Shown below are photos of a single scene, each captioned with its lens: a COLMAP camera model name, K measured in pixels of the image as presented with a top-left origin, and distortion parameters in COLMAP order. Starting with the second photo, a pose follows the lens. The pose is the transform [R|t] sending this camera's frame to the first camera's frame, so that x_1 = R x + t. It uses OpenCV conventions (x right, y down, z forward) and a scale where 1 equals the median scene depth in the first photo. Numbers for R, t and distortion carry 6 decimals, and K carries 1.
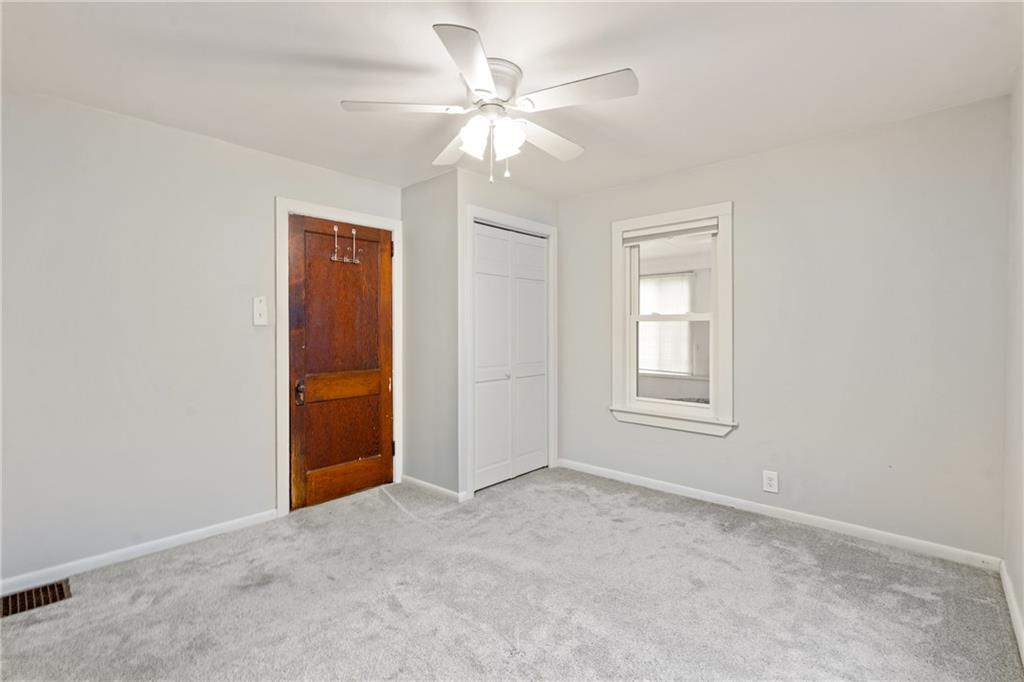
lens RADIAL K [[461.0, 0, 514.3], [0, 461.0, 335.9], [0, 0, 1]] dist [-0.002257, 0.000173]
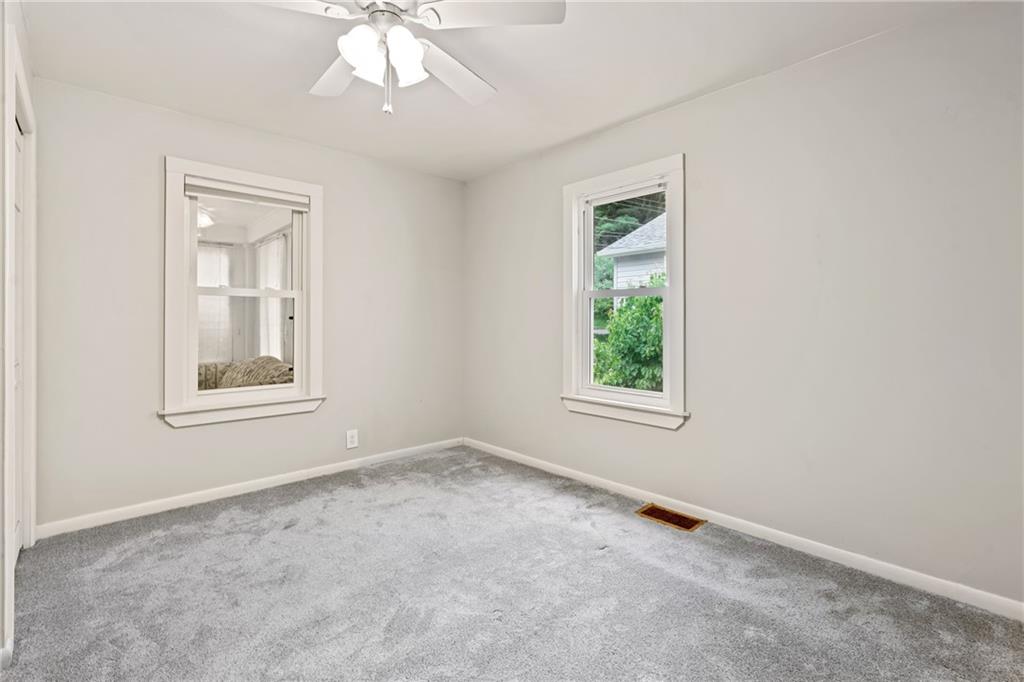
lens RADIAL K [[461.0, 0, 529.1], [0, 461.0, 319.9], [0, 0, 1]] dist [-0.002257, 0.000173]
pose [[0.081765, -0.005552, 0.996636, -0.569483], [-0.000173, 0.999984, 0.005585, 0.008796], [-0.996652, -0.000629, 0.081763, 0.461389]]
